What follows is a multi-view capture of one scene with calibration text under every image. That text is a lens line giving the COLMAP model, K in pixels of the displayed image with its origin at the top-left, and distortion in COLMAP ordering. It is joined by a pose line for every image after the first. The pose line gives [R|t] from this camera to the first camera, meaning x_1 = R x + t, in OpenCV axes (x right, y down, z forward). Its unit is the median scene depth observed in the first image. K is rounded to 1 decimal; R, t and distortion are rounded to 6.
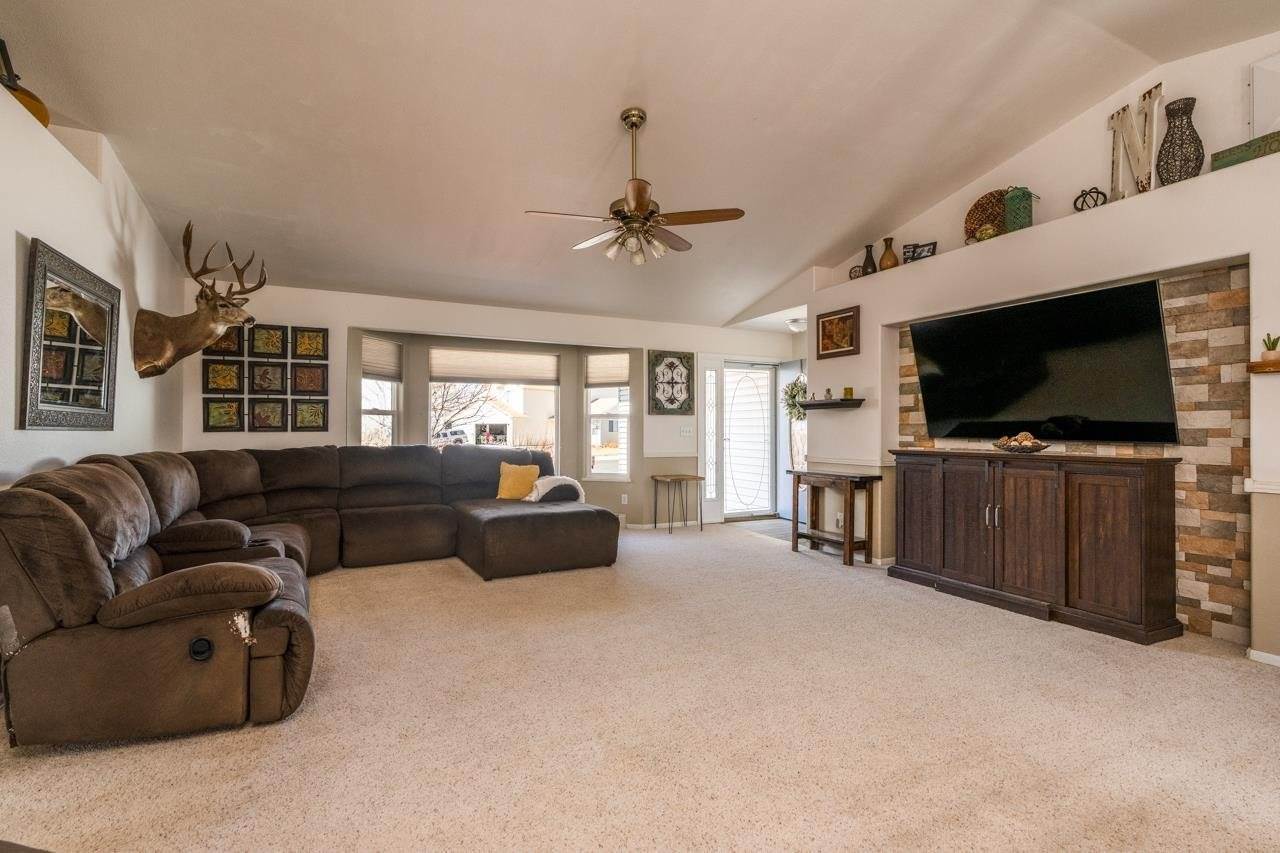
lens RADIAL K [[580.2, 0, 629.3], [0, 580.2, 426.9], [0, 0, 1]] dist [-0.005902, 0.001409]
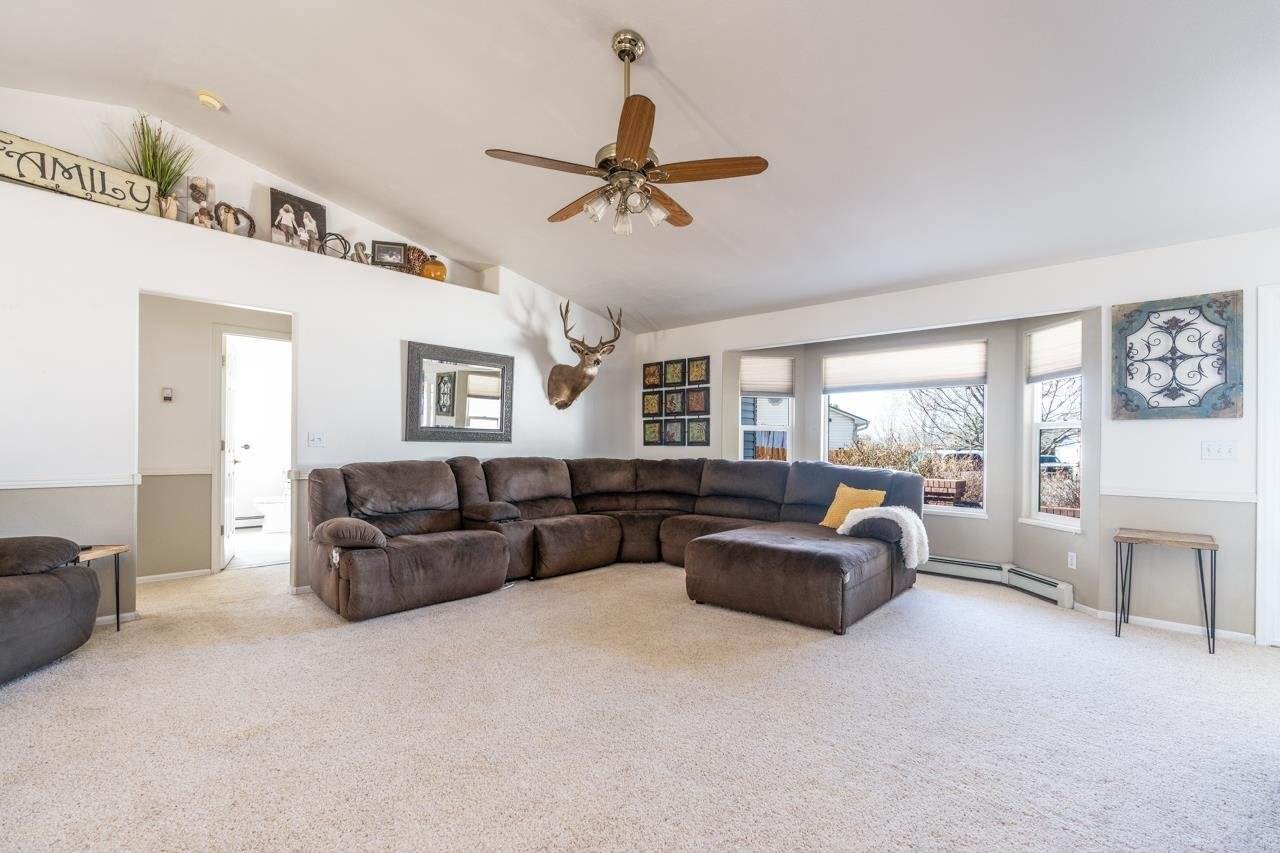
lens RADIAL K [[580.2, 0, 673.3], [0, 580.2, 446.4], [0, 0, 1]] dist [-0.005902, 0.001409]
pose [[0.388236, 0.003289, -0.921554, 0.513106], [-0.003224, 0.999992, 0.002211, 0.006464], [0.921554, 0.002112, 0.388243, 0.502736]]
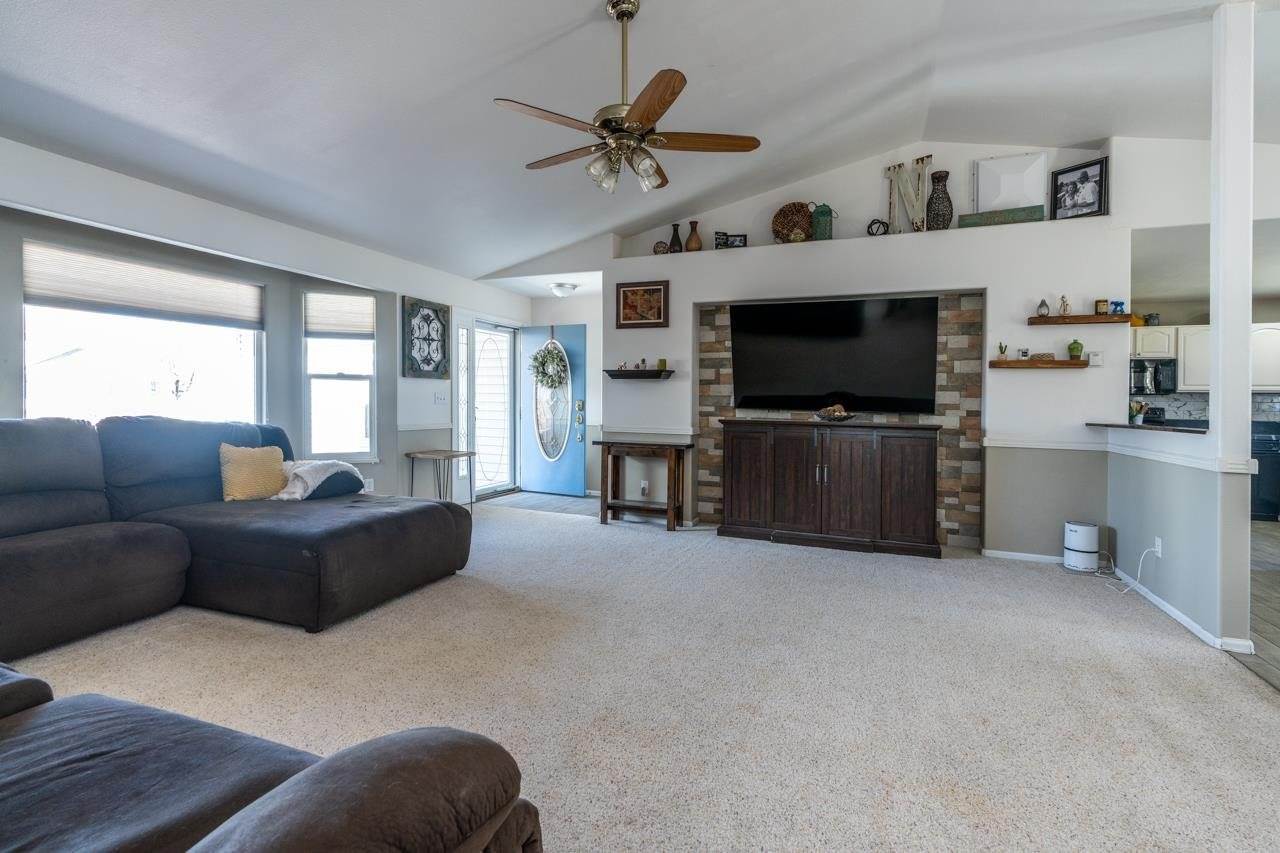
lens RADIAL K [[580.2, 0, 633.5], [0, 580.2, 408.0], [0, 0, 1]] dist [-0.005902, 0.001409]
pose [[0.754470, 0.002782, 0.656329, -0.329846], [-0.018966, 0.999666, 0.017565, 0.001971], [-0.656061, -0.025700, 0.754271, 0.248116]]
